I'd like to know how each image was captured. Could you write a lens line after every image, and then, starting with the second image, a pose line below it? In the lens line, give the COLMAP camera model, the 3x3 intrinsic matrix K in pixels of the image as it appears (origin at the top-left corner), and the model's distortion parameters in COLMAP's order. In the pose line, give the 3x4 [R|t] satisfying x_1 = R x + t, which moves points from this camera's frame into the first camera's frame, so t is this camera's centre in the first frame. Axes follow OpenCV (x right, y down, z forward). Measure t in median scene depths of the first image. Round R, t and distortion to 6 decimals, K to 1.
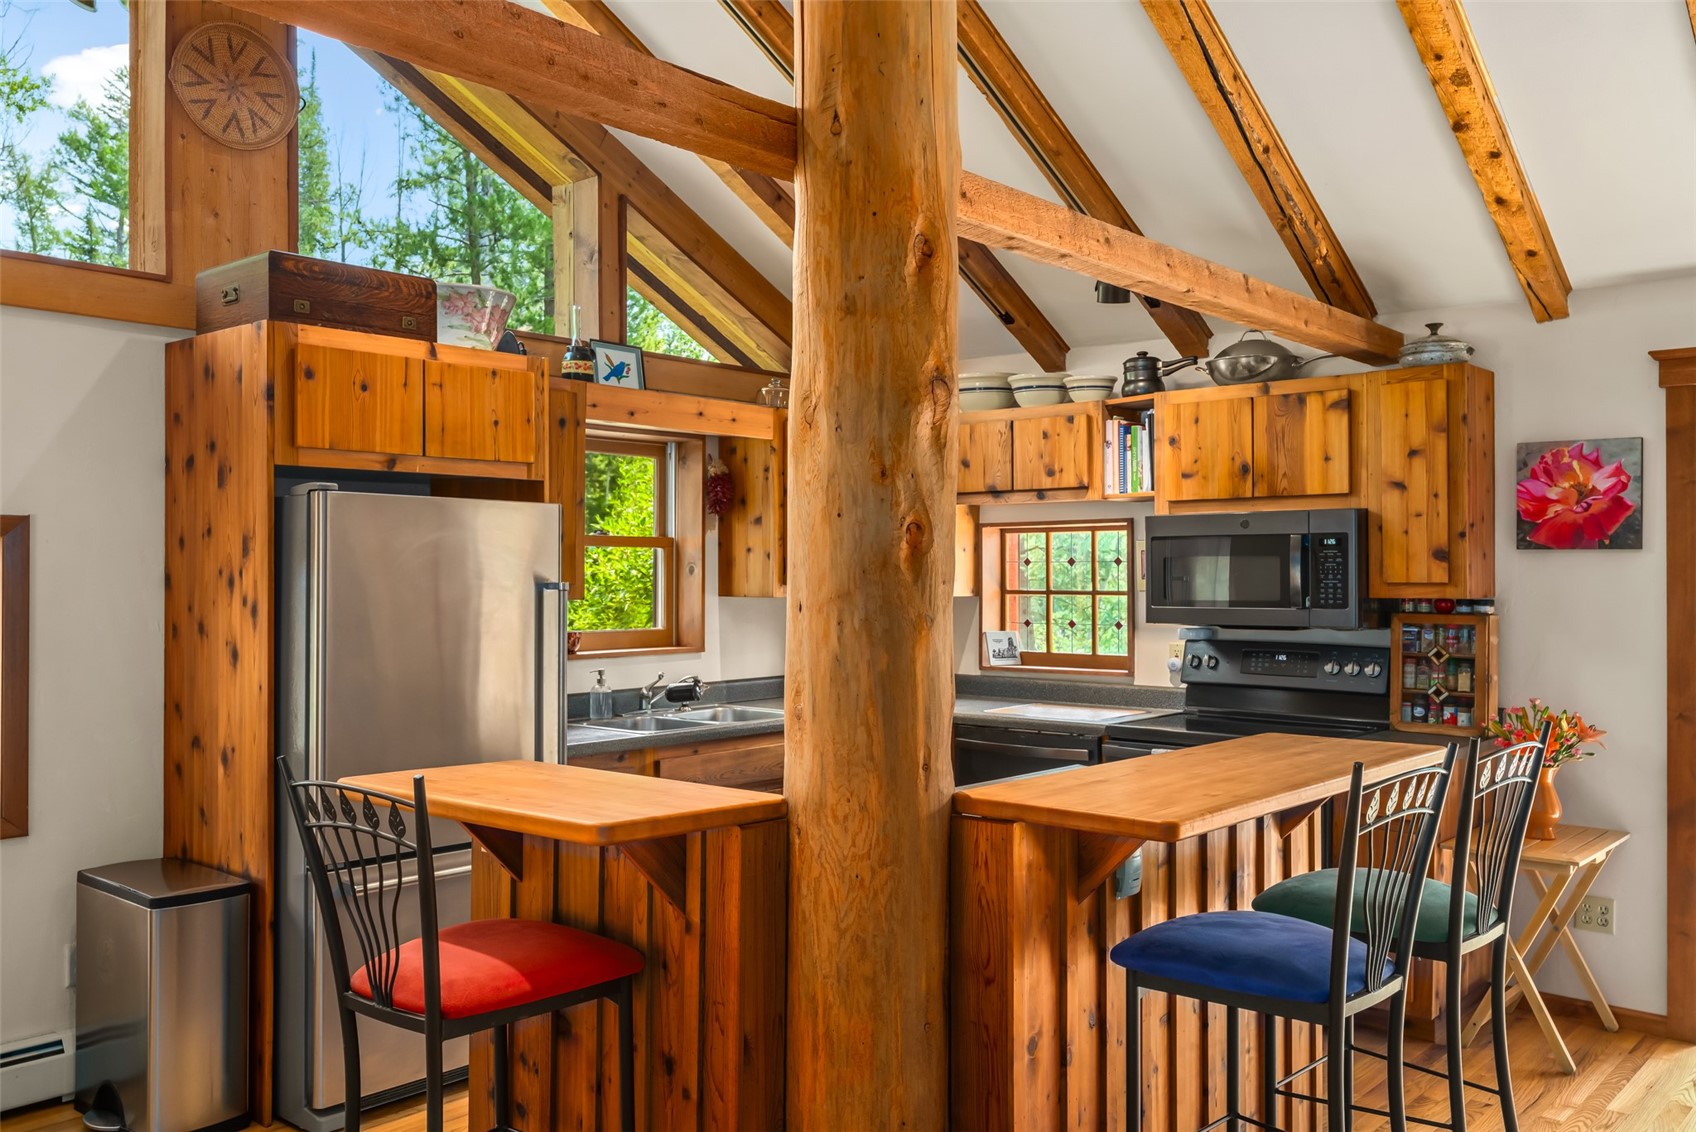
lens RADIAL K [[1382.5, 0, 853.9], [0, 1382.5, 580.4], [0, 0, 1]] dist [-0.000734, 0.000500]
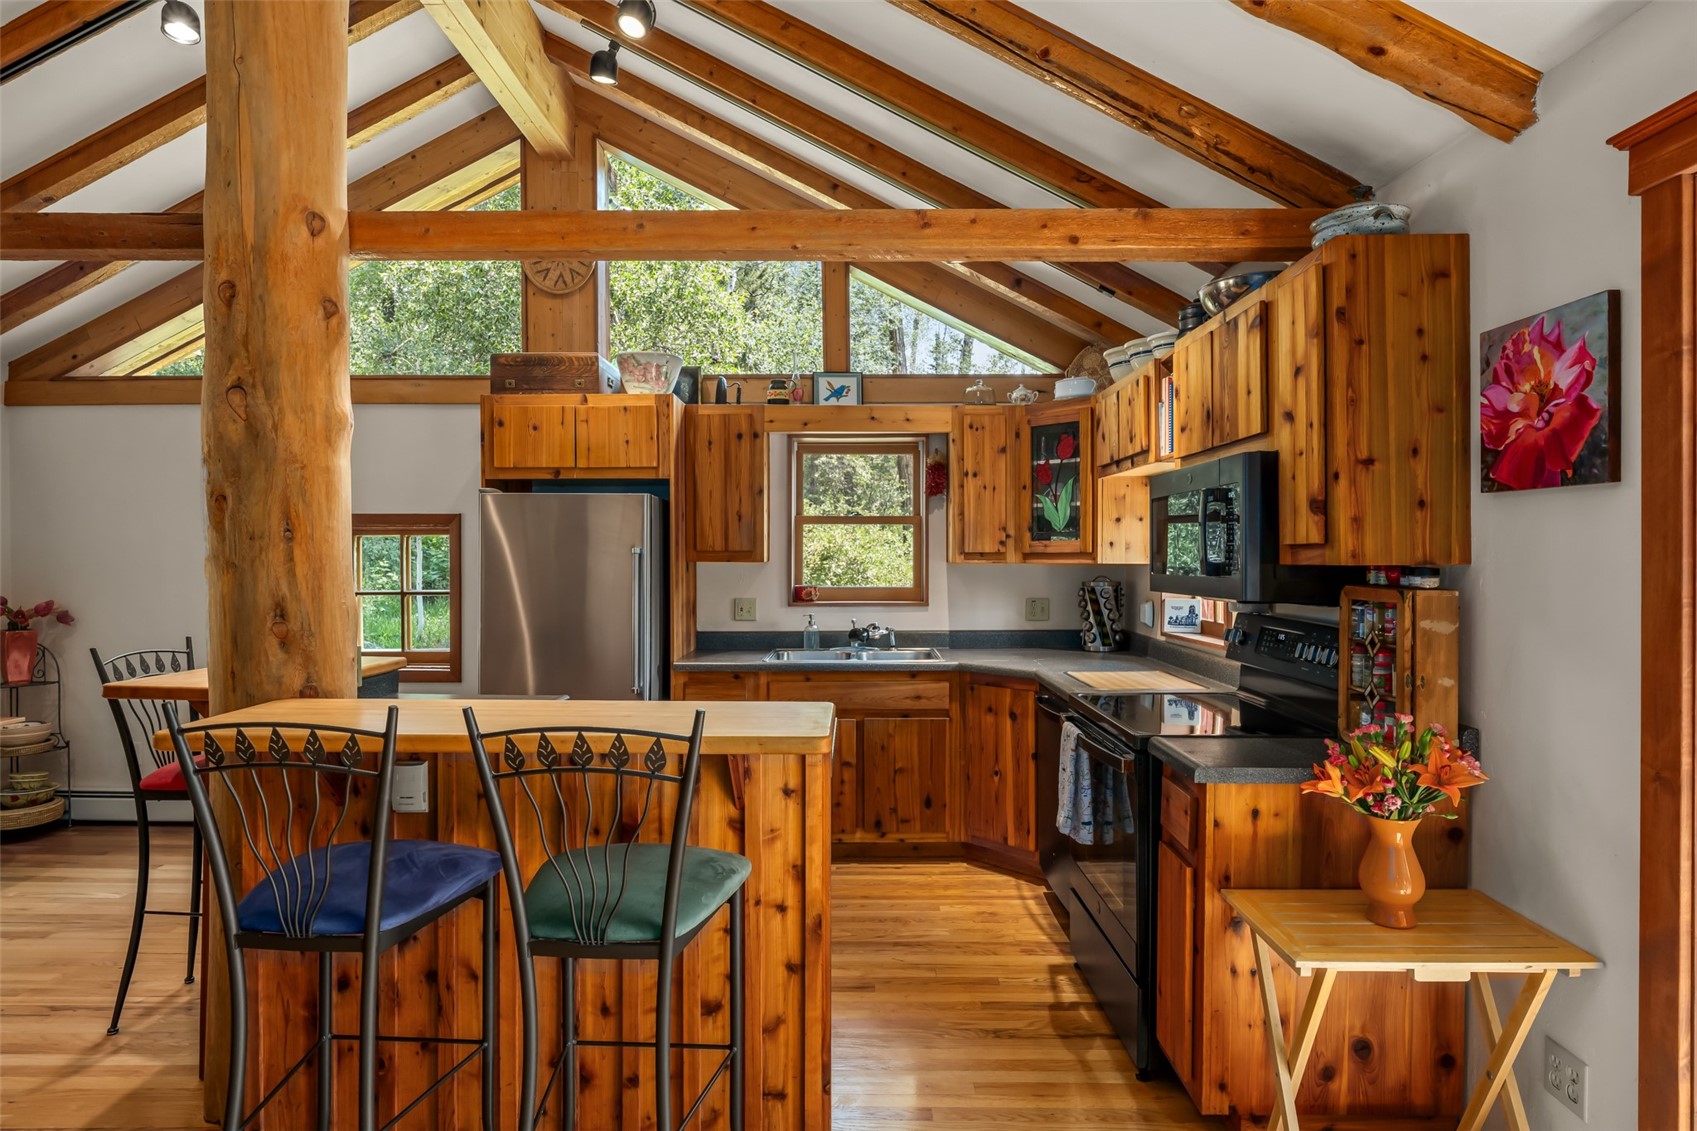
lens RADIAL K [[968.4, 0, 852.2], [0, 968.4, 568.6], [0, 0, 1]] dist [-0.004741, 0.002364]
pose [[0.644540, 0.010408, -0.764500, 0.788229], [-0.003690, 0.999938, 0.010502, 0.012829], [0.764562, -0.003948, 0.644539, 0.572902]]
